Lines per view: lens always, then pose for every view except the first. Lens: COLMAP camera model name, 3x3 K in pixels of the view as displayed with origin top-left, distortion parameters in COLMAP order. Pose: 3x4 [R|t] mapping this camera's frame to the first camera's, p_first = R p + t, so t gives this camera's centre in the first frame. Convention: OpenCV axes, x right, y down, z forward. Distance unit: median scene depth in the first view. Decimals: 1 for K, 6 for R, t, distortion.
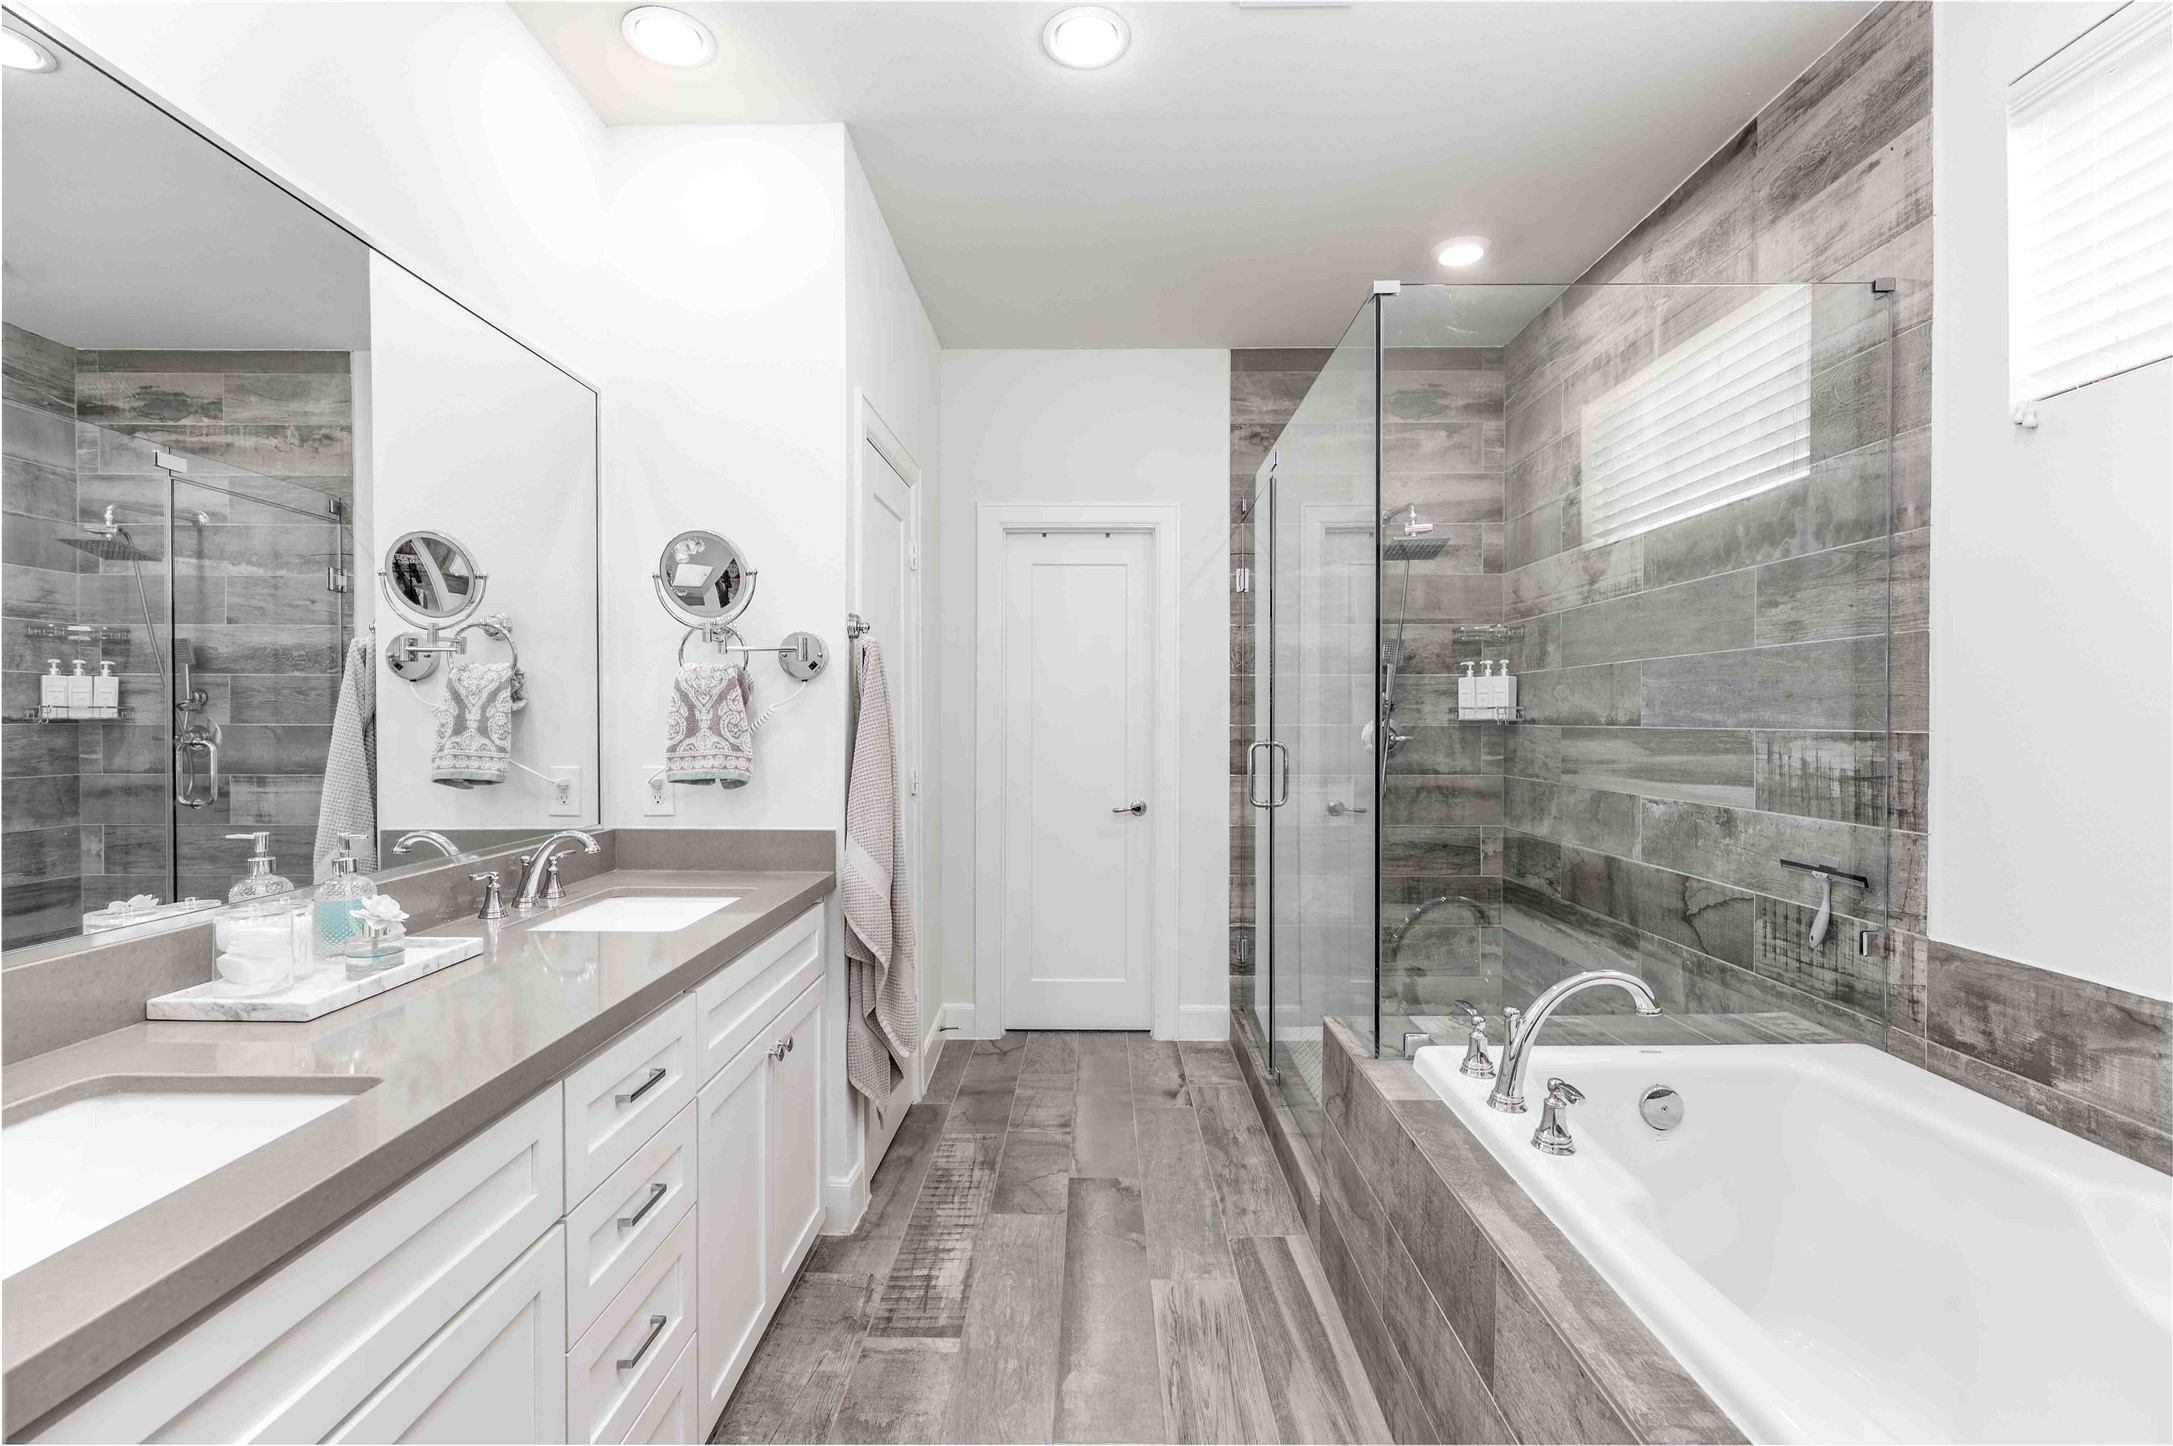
lens RADIAL K [[978.5, 0, 1086.5], [0, 978.5, 723.0], [0, 0, 1]] dist [-0.000818, -0.000280]
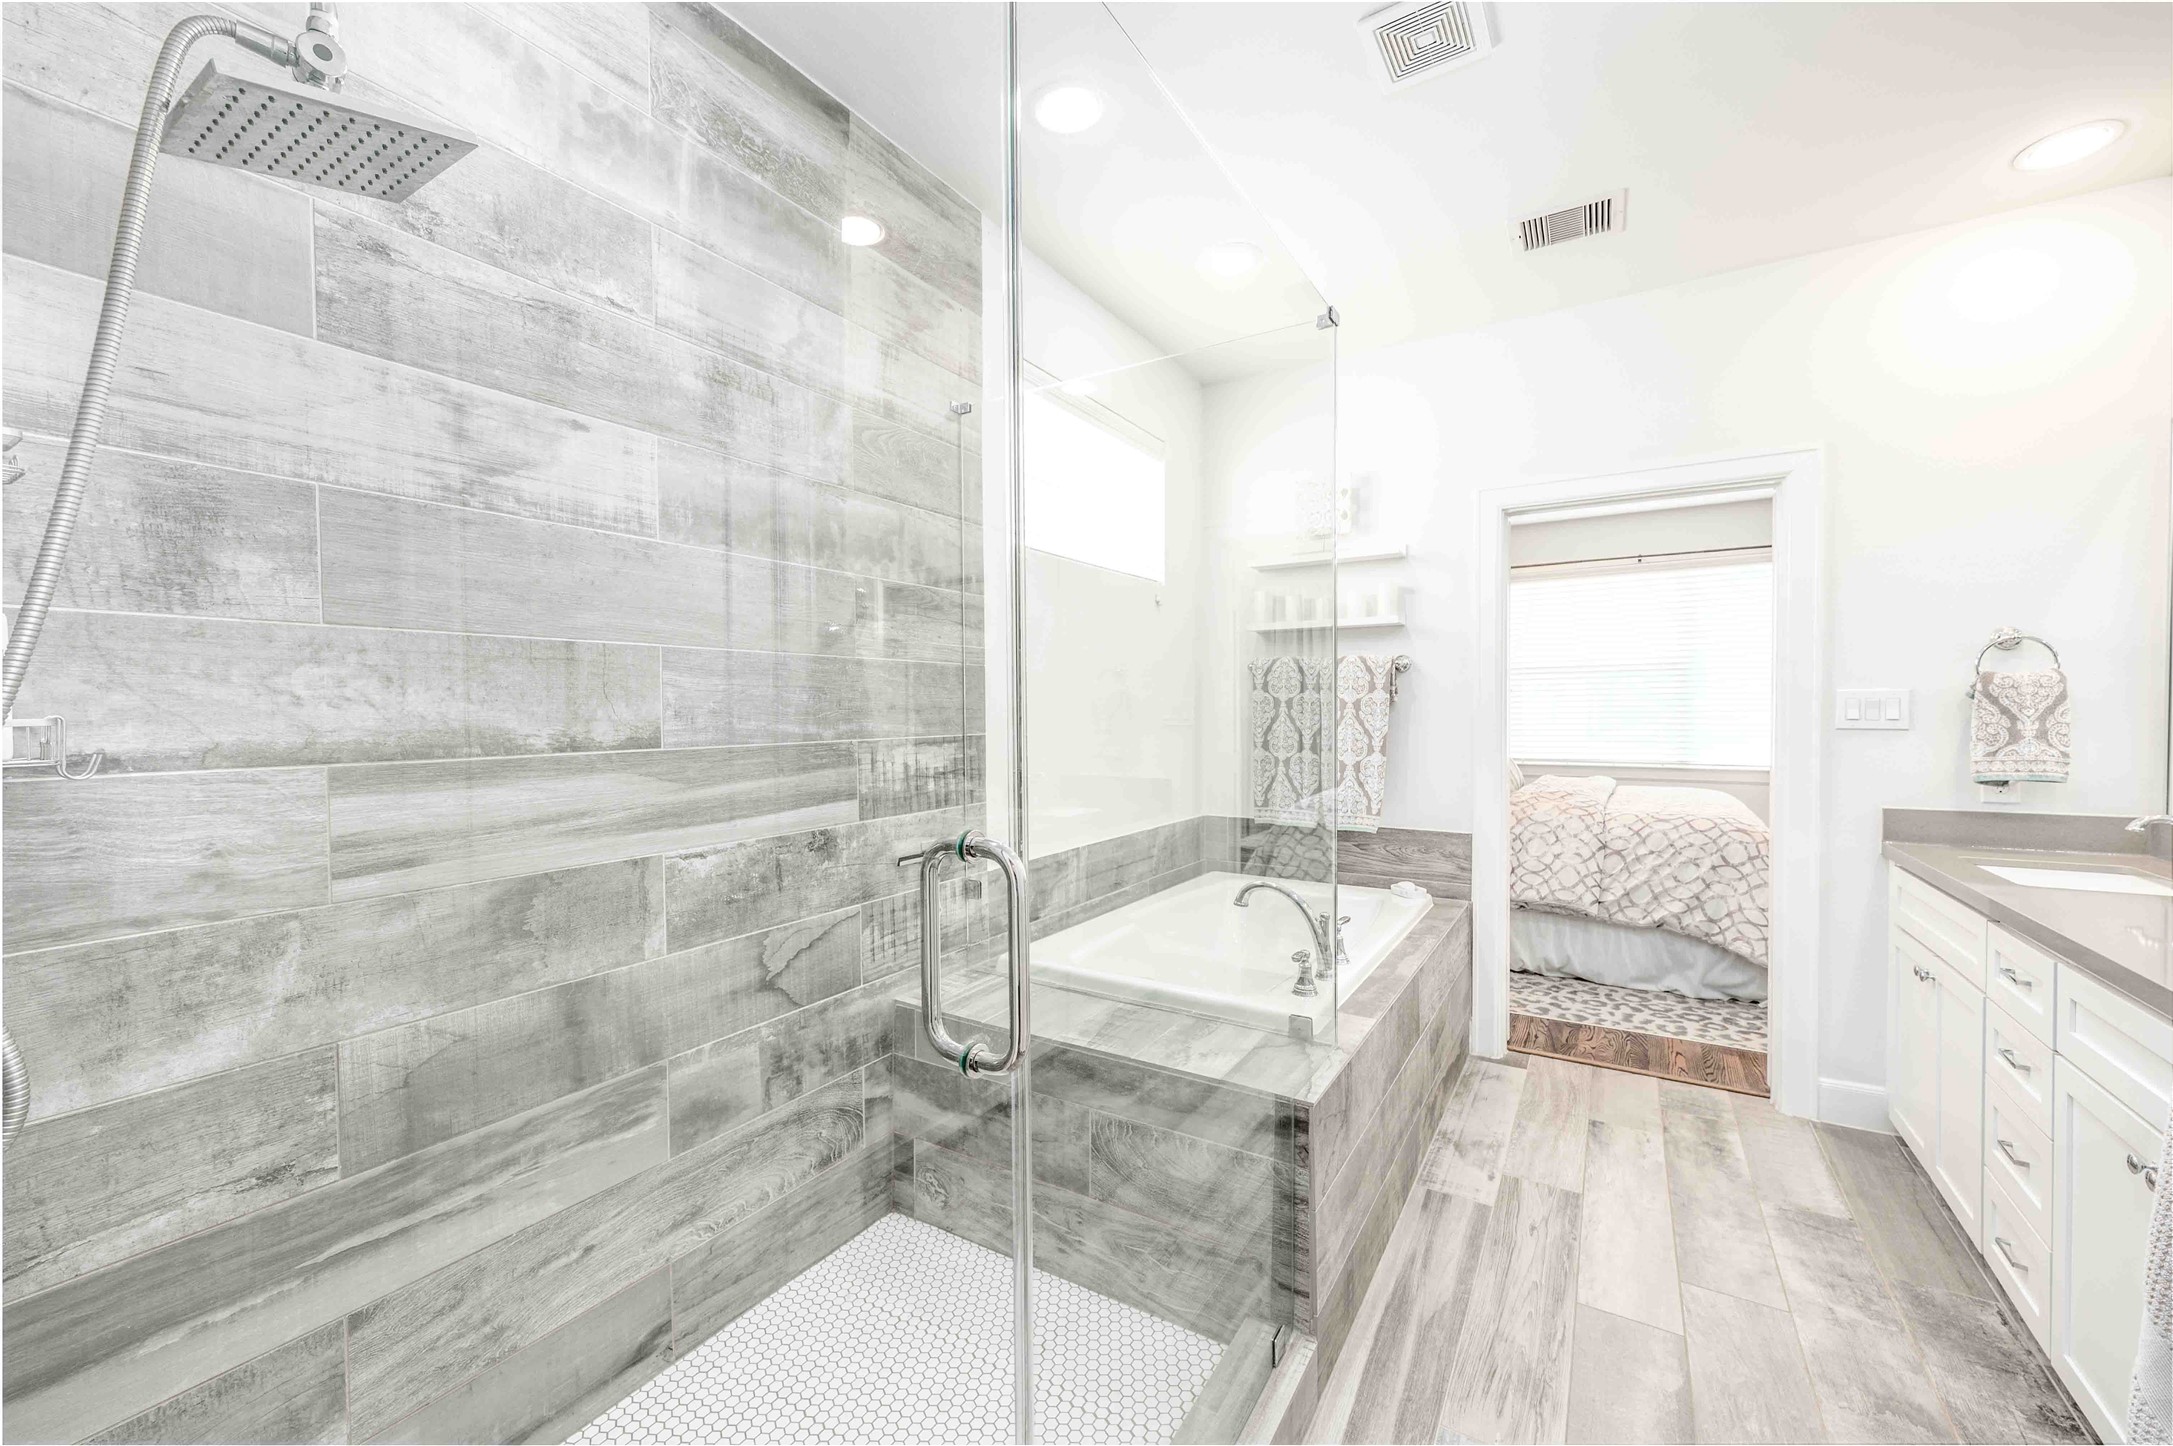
lens RADIAL K [[865.5, 0, 1086.5], [0, 865.5, 723.0], [0, 0, 1]] dist [-0.000589, 0.000582]
pose [[-0.855990, -0.006547, 0.516952, 0.035402], [0.006700, 0.999695, 0.023755, -0.030259], [-0.516950, 0.023798, -0.855685, 1.636851]]
